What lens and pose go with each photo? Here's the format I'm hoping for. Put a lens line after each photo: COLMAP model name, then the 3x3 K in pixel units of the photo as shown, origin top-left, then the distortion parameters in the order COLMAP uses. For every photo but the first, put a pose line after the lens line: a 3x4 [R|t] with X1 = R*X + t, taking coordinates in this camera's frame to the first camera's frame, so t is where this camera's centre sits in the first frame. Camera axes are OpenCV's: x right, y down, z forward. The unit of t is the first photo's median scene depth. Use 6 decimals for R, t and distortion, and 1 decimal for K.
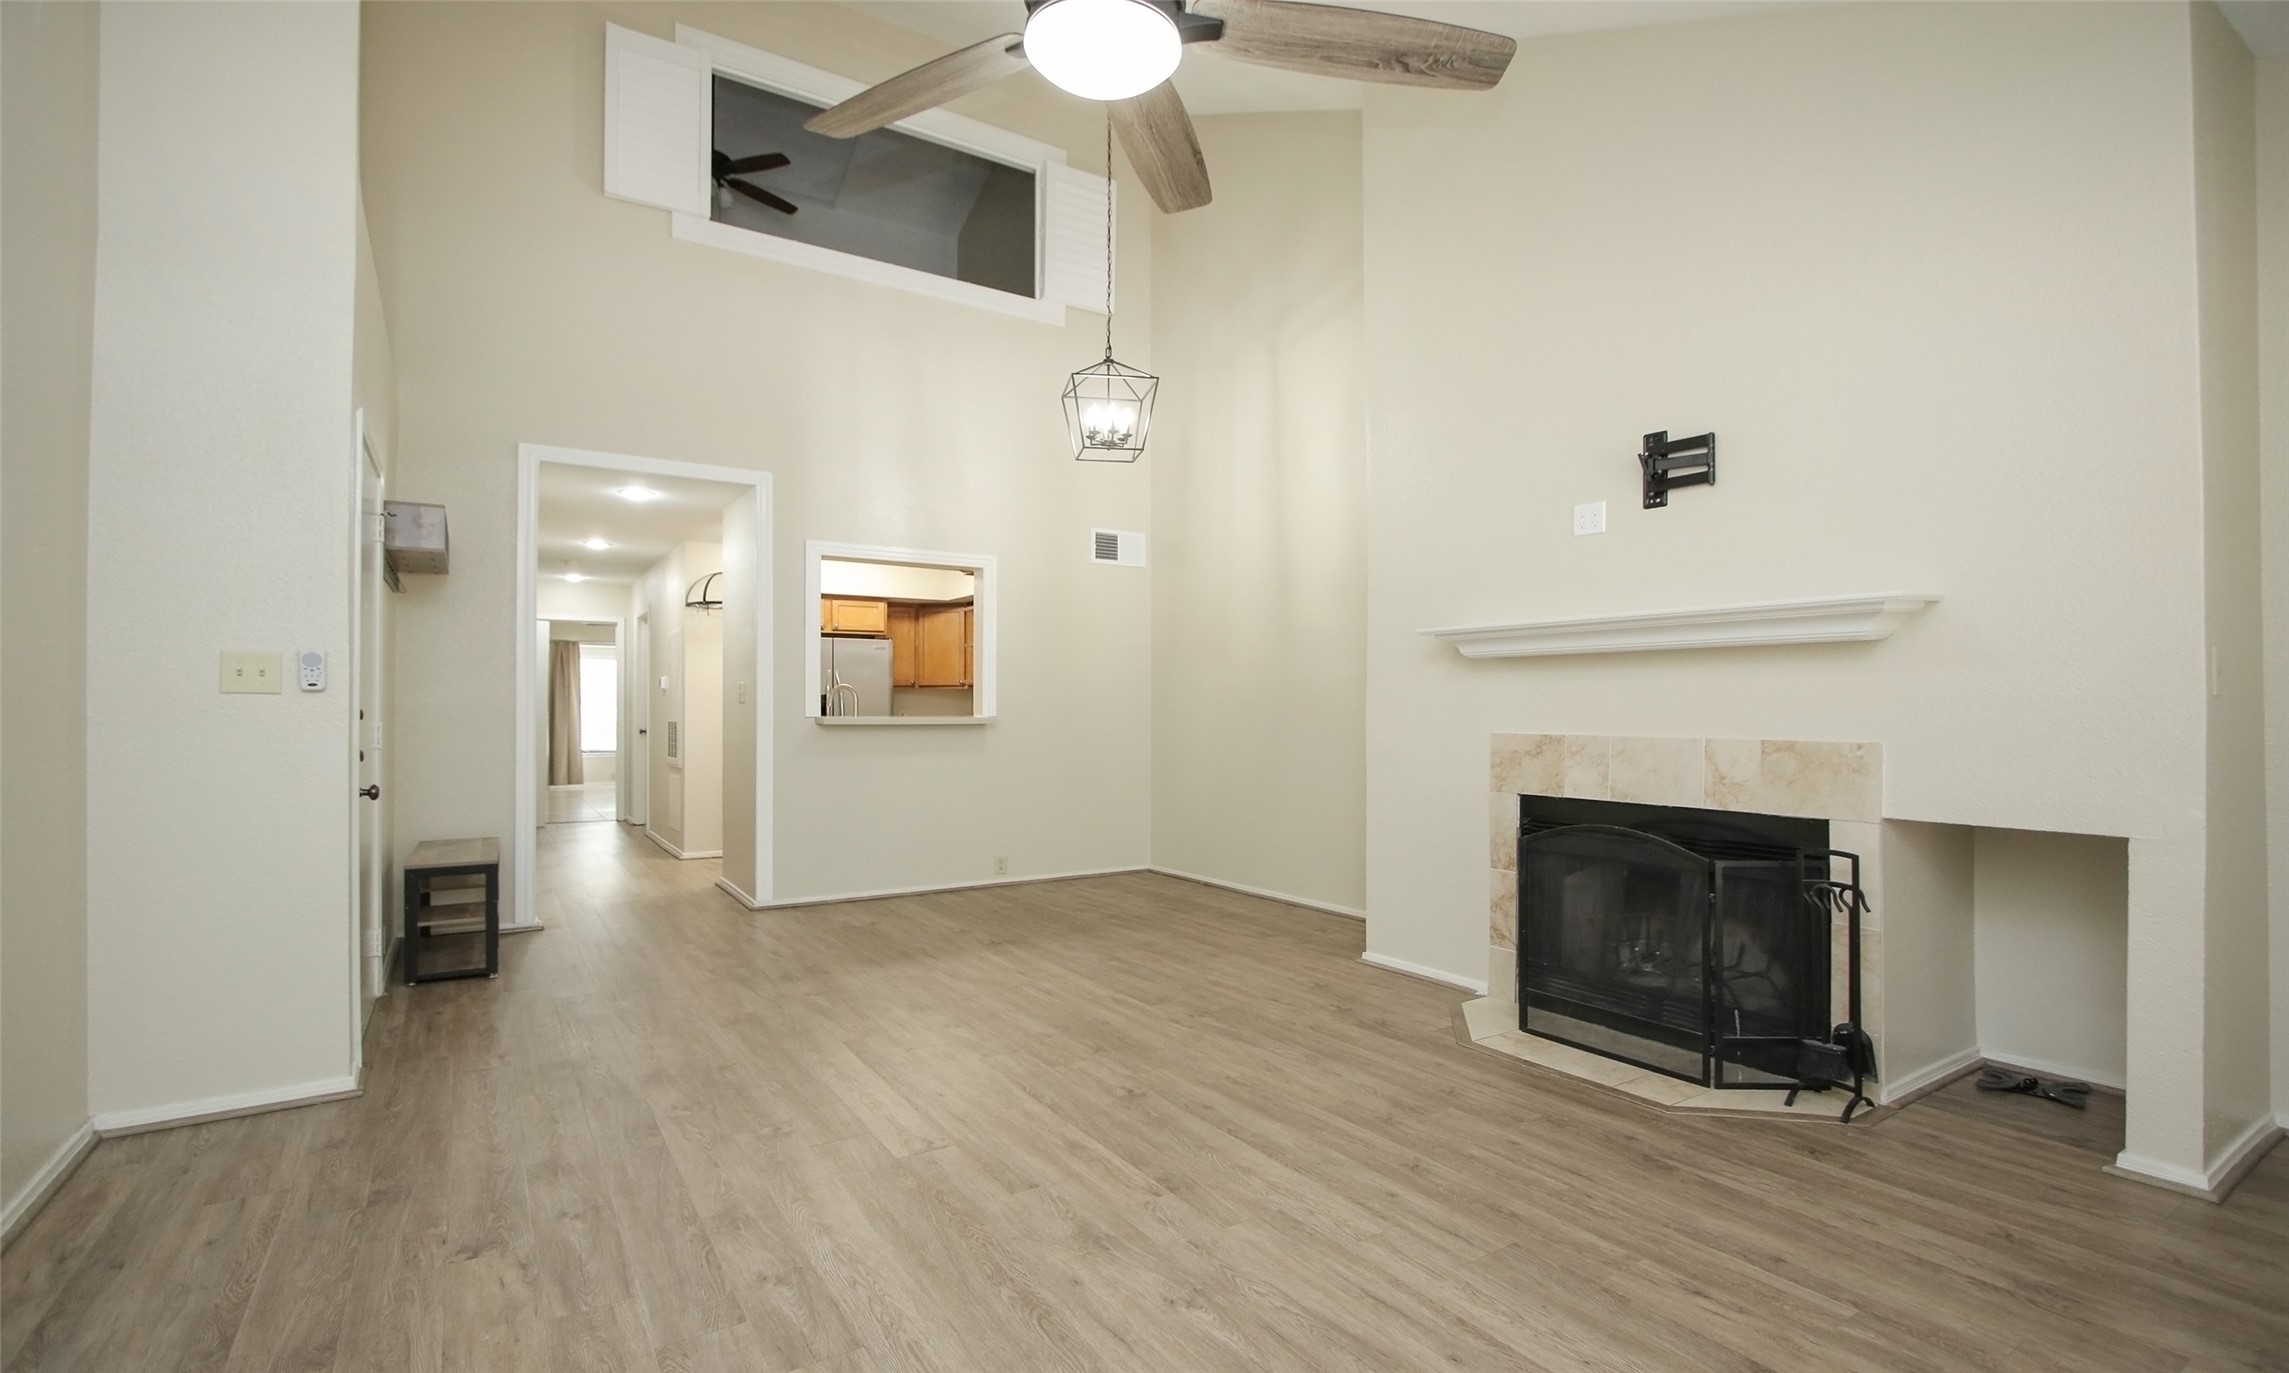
lens RADIAL K [[1056.5, 0, 1151.9], [0, 1056.5, 702.8], [0, 0, 1]] dist [-0.021182, 0.003317]
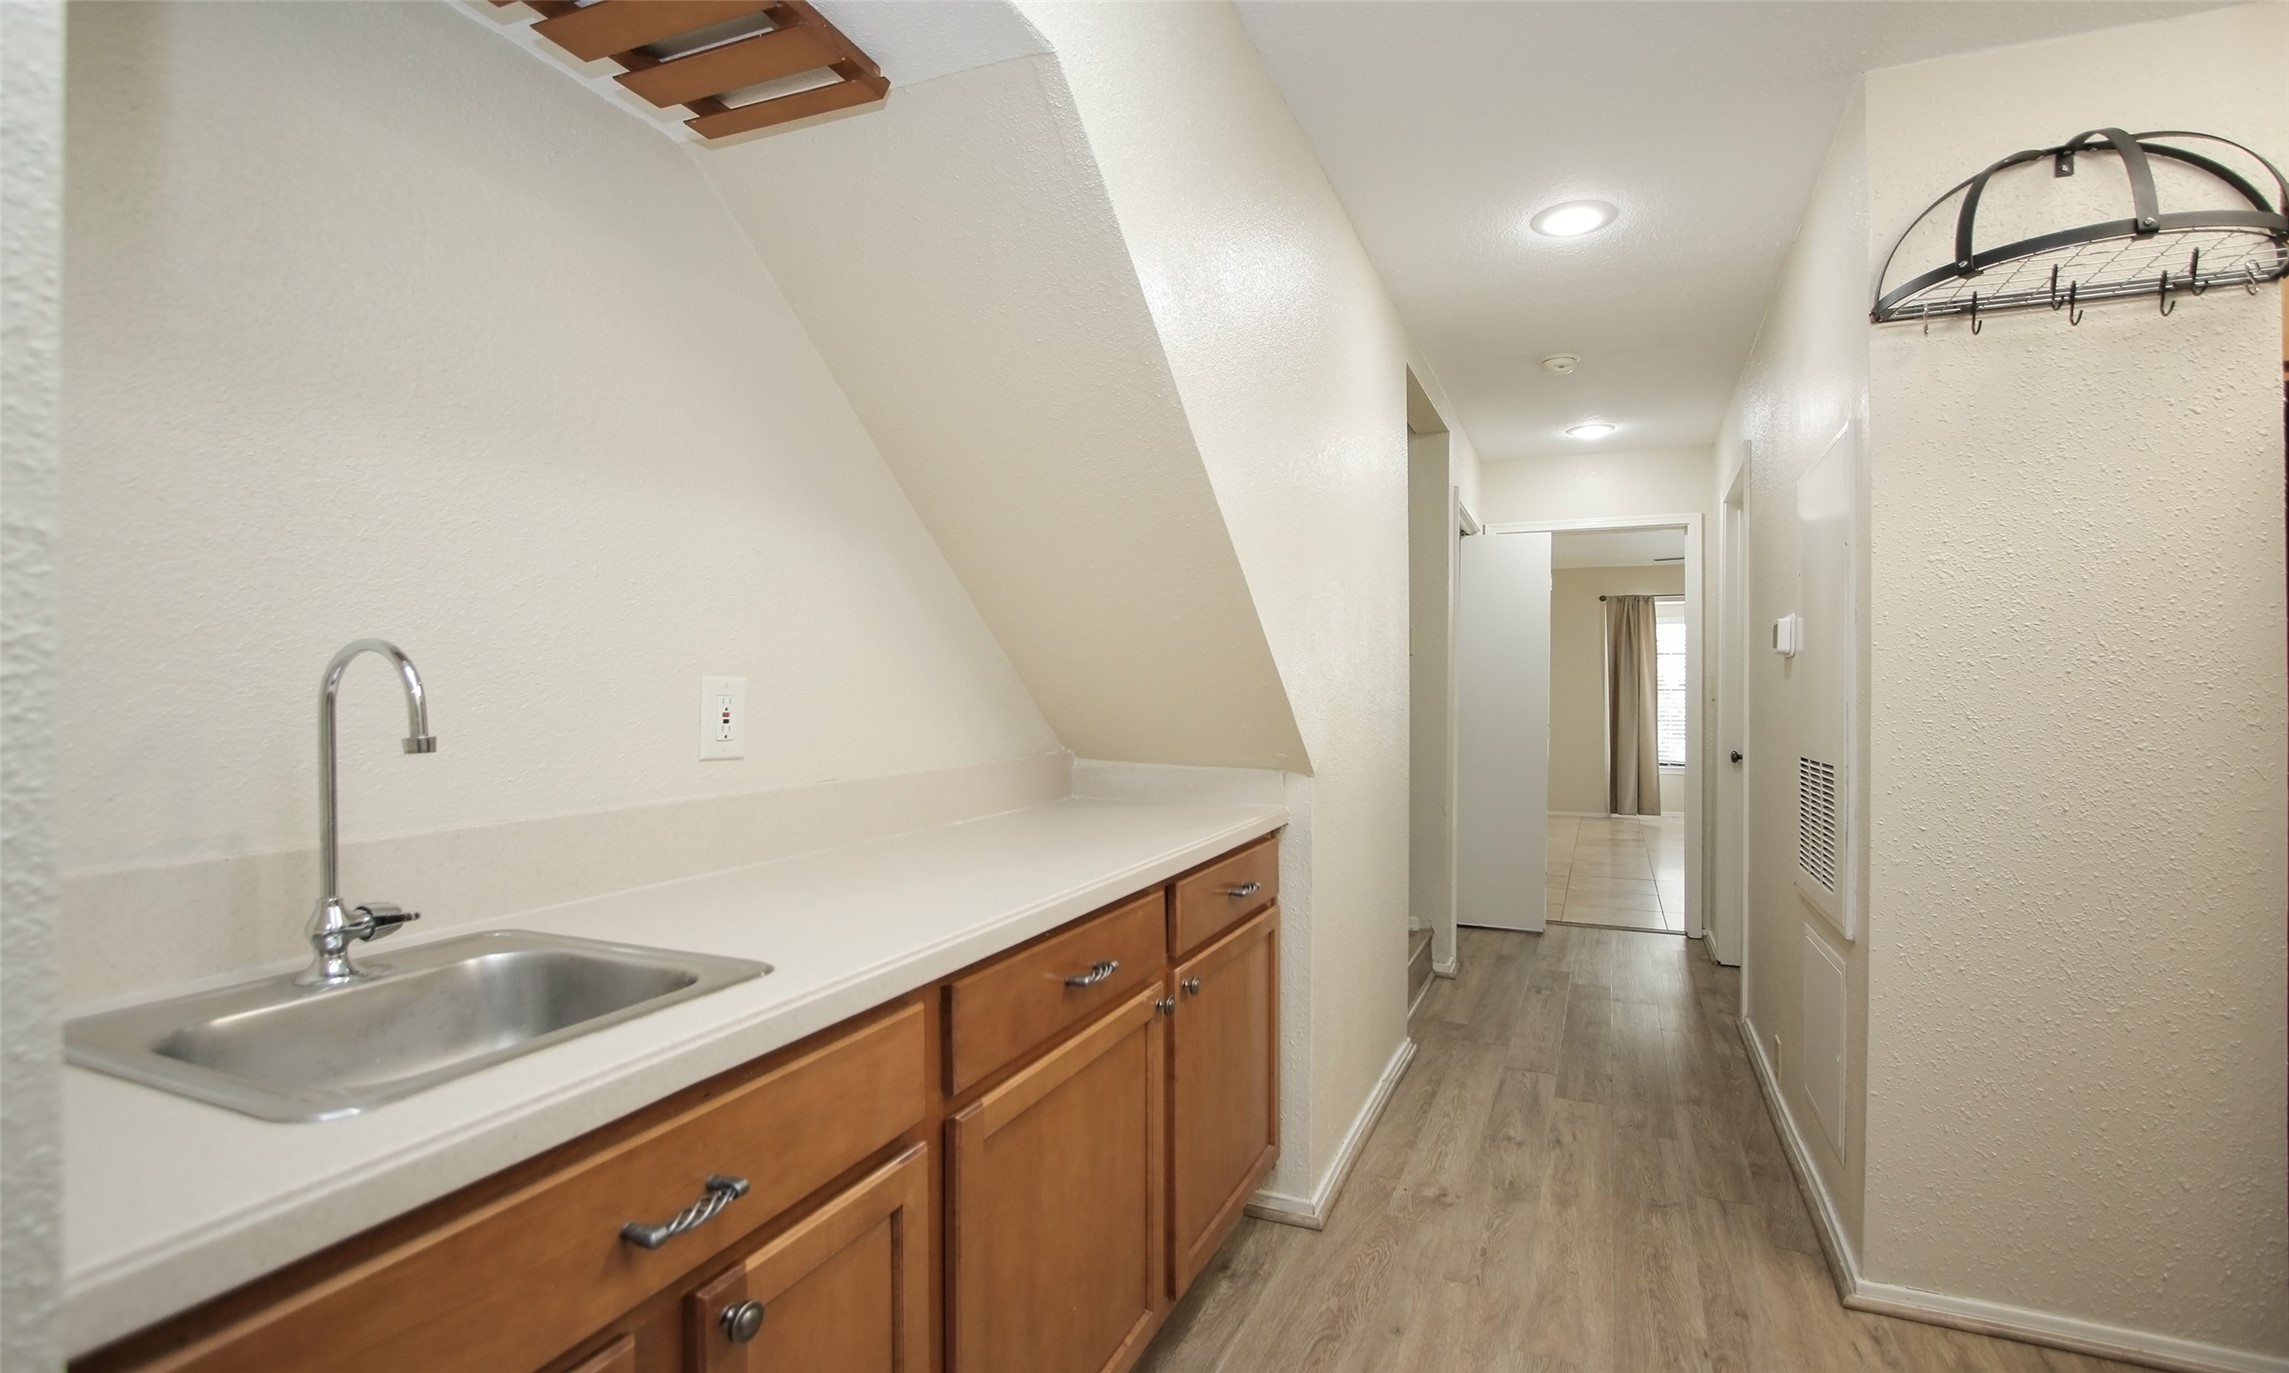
lens RADIAL K [[1056.5, 0, 1191.2], [0, 1056.5, 693.6], [0, 0, 1]] dist [-0.021182, 0.003317]
pose [[0.580026, -0.000153, -0.814598, -0.655521], [0.004567, 0.999985, 0.003064, -0.004041], [0.814585, -0.005498, 0.580018, 1.413439]]
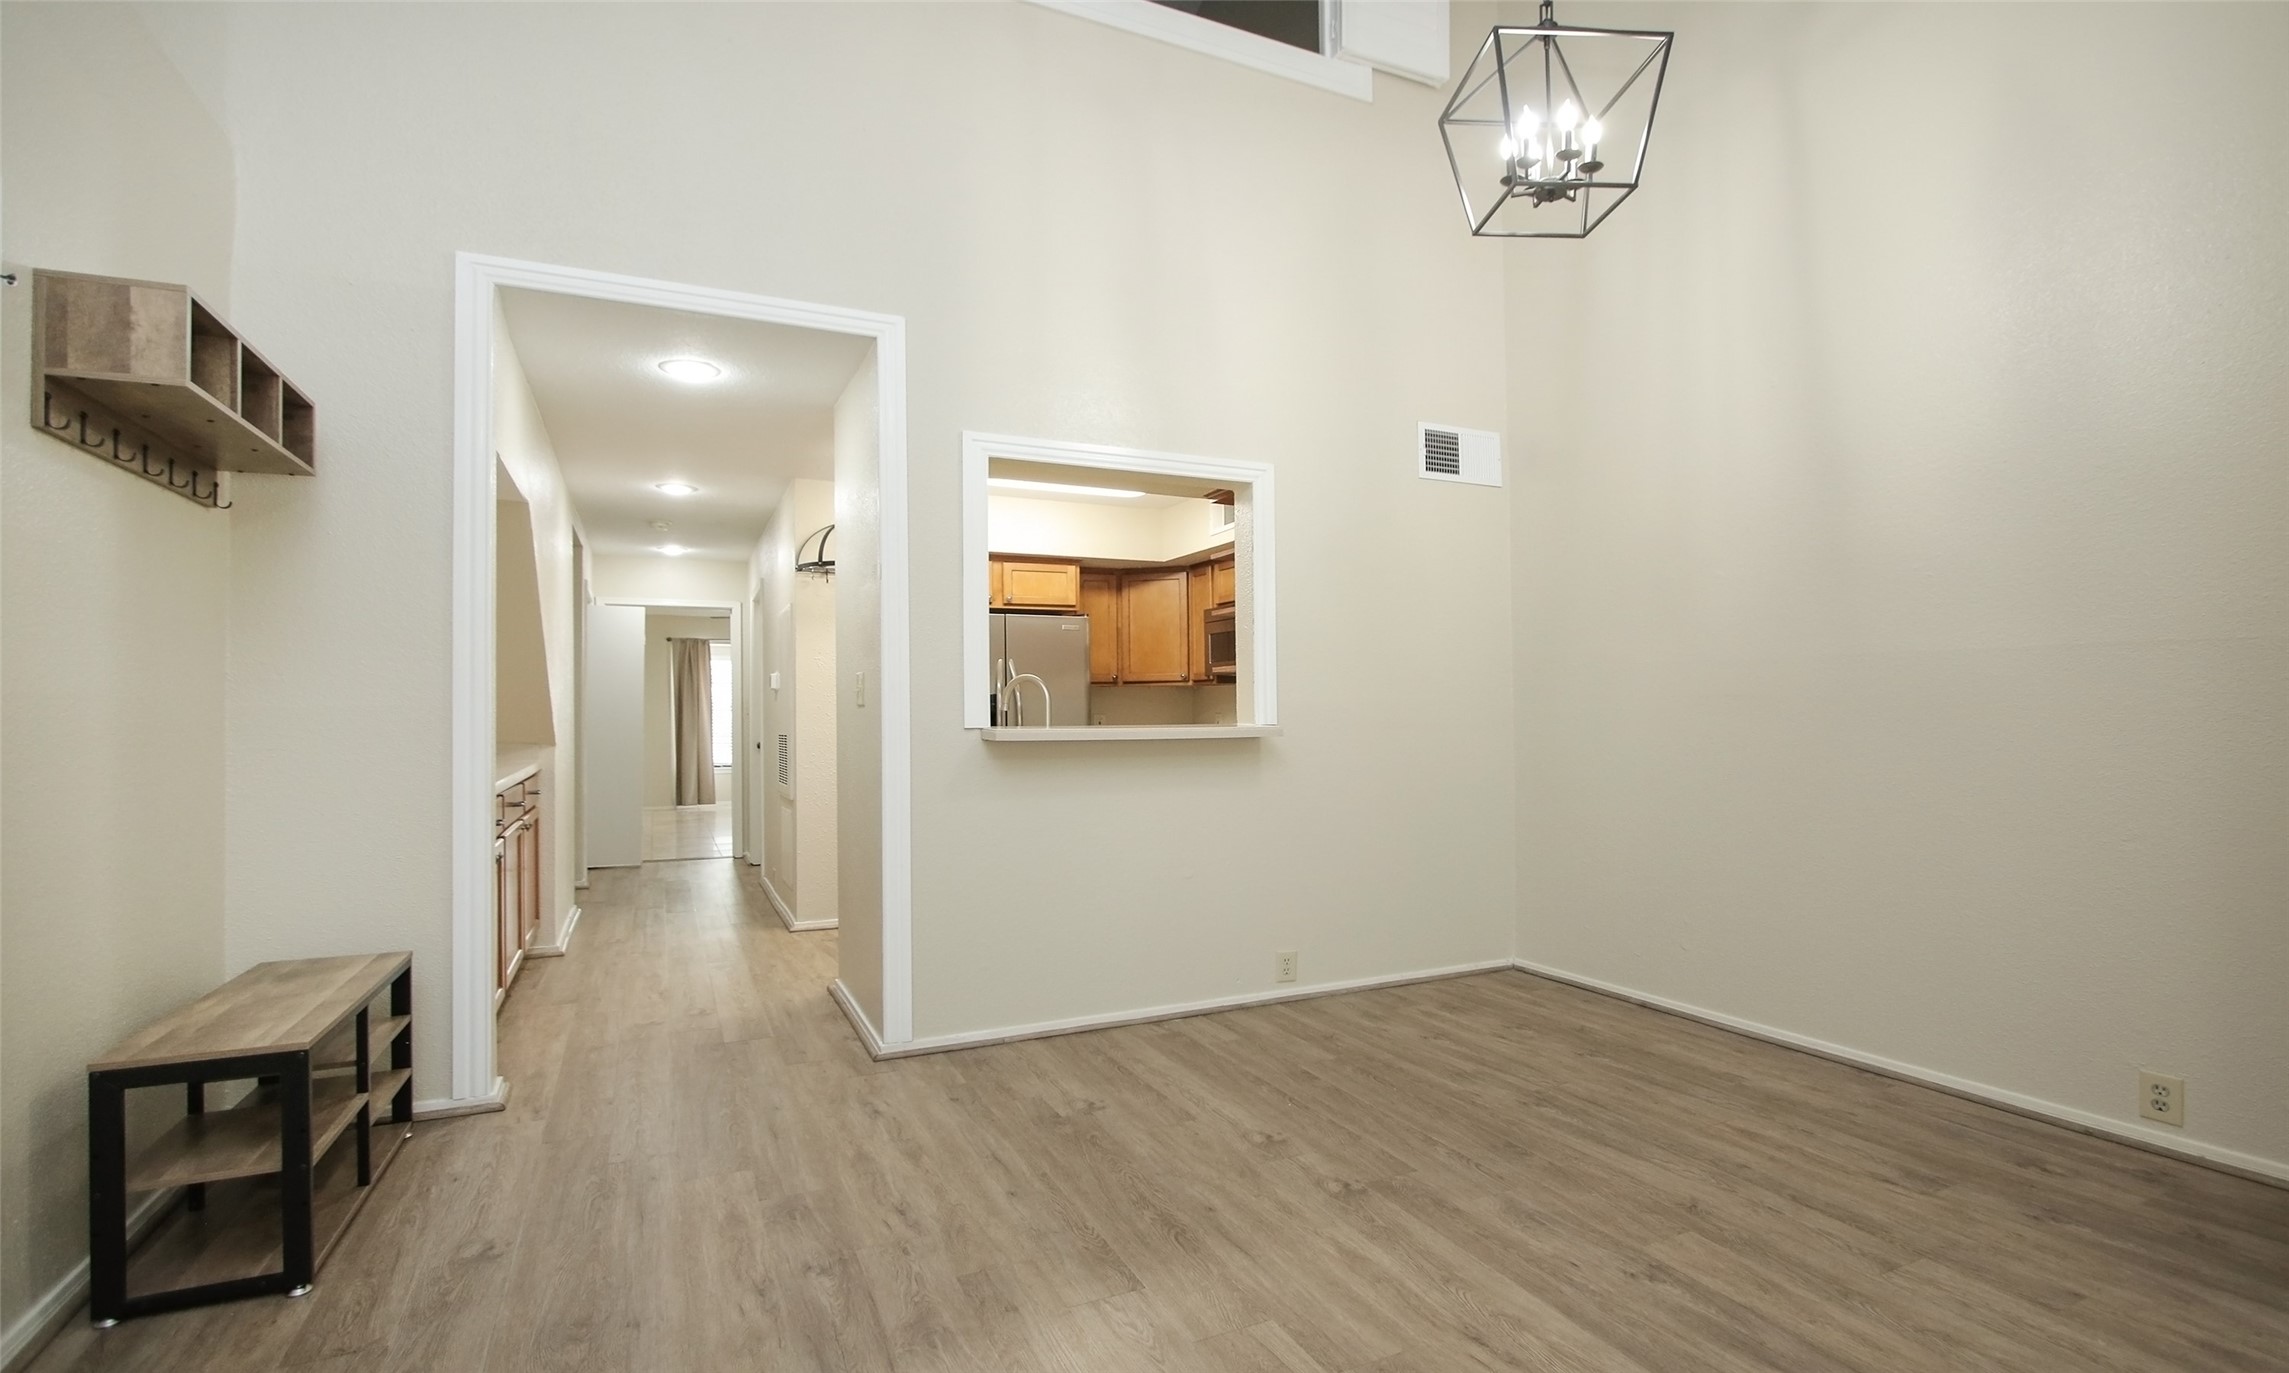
lens RADIAL K [[1056.5, 0, 1195.3], [0, 1056.5, 695.7], [0, 0, 1]] dist [-0.021182, 0.003317]
pose [[0.994849, -0.013209, -0.100501, -0.207539], [0.012311, 0.999879, -0.009548, 0.004485], [0.100615, 0.008261, 0.994891, 0.634067]]
